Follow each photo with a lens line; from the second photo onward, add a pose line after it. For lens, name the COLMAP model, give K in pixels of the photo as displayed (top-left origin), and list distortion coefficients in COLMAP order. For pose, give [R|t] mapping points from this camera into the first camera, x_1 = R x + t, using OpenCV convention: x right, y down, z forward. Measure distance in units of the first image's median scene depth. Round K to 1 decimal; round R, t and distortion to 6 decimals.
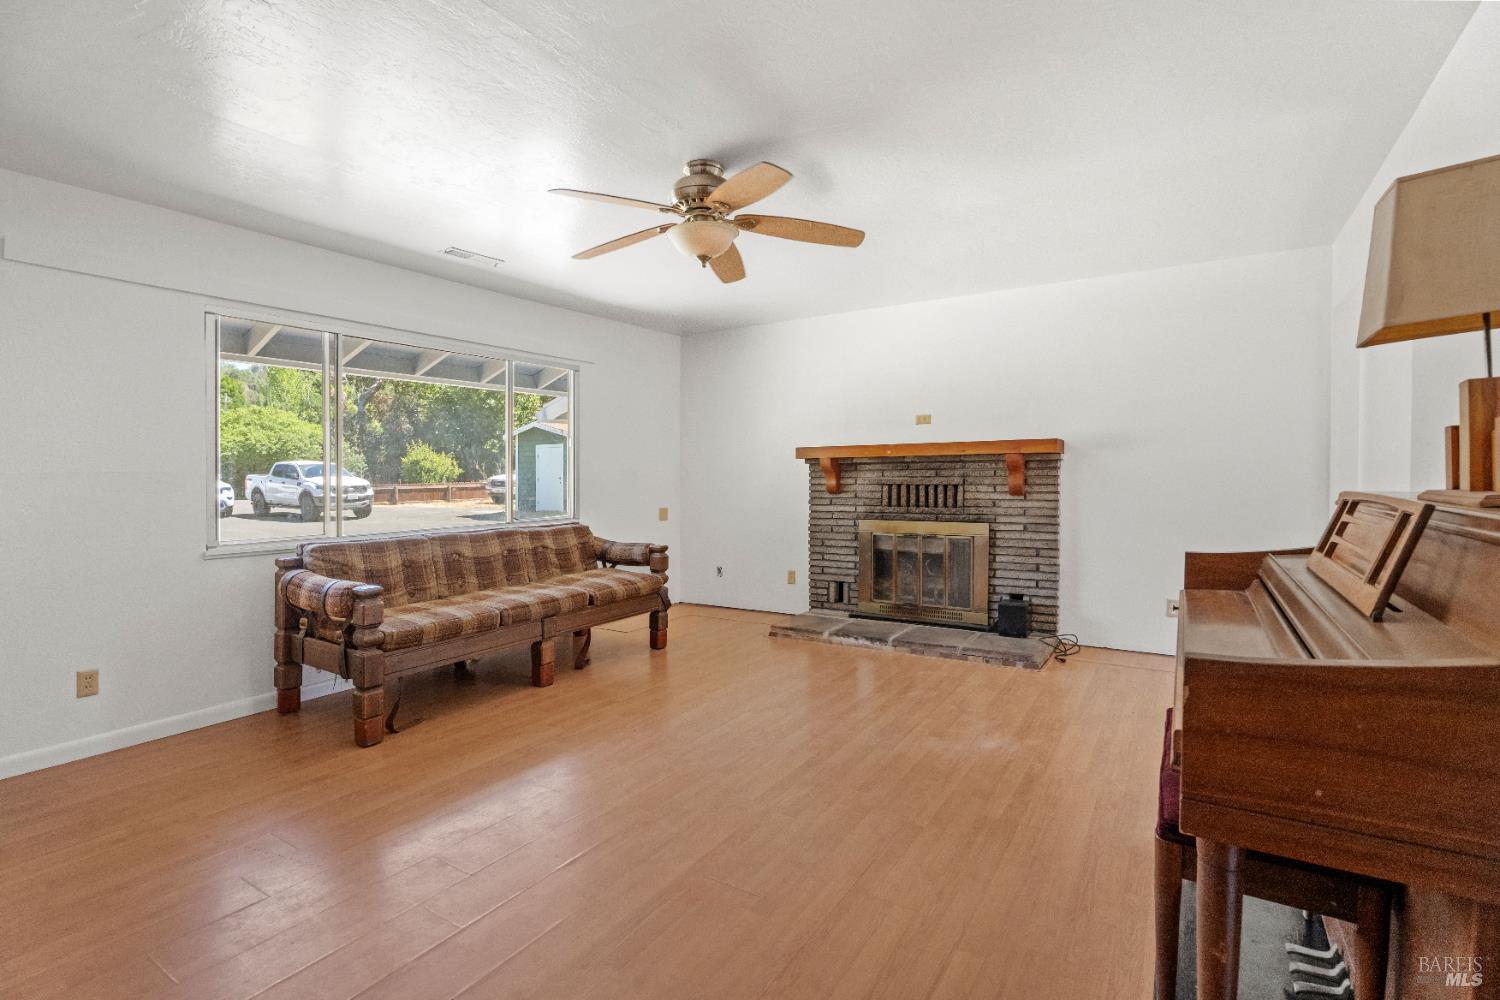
lens RADIAL K [[740.7, 0, 748.3], [0, 740.7, 501.6], [0, 0, 1]] dist [-0.000705, 0.000124]
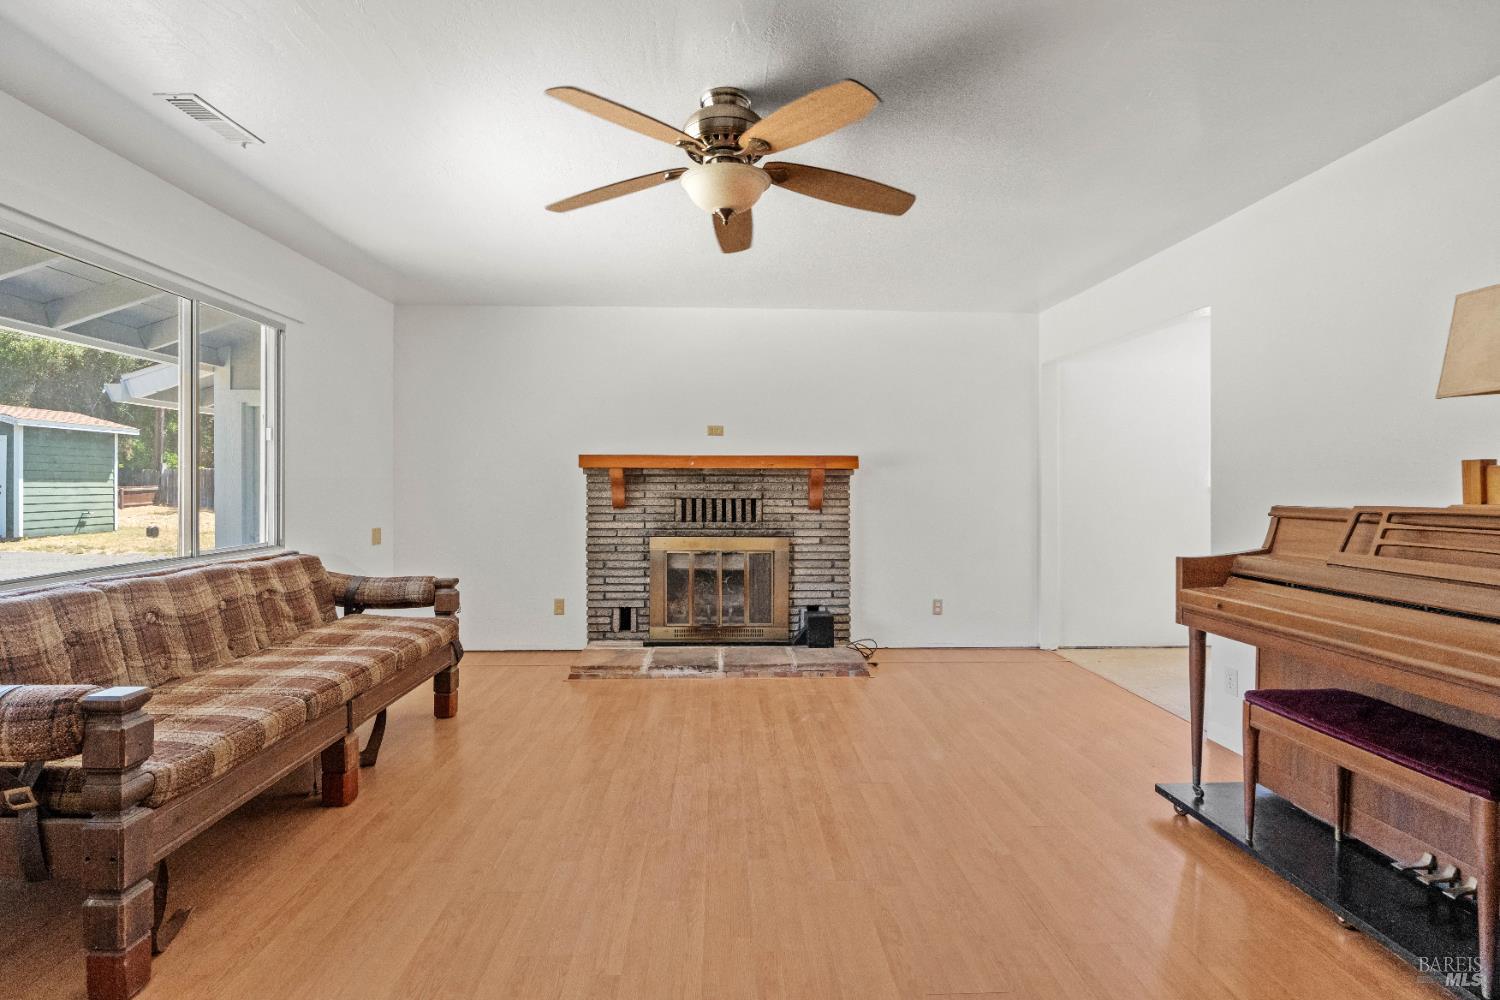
lens RADIAL K [[740.7, 0, 748.3], [0, 740.7, 501.6], [0, 0, 1]] dist [-0.000705, 0.000124]
pose [[0.811370, 0.001729, 0.584531, -0.308105], [0.009299, 0.999831, -0.015864, -0.003750], [-0.584459, 0.018307, 0.811217, 0.211955]]
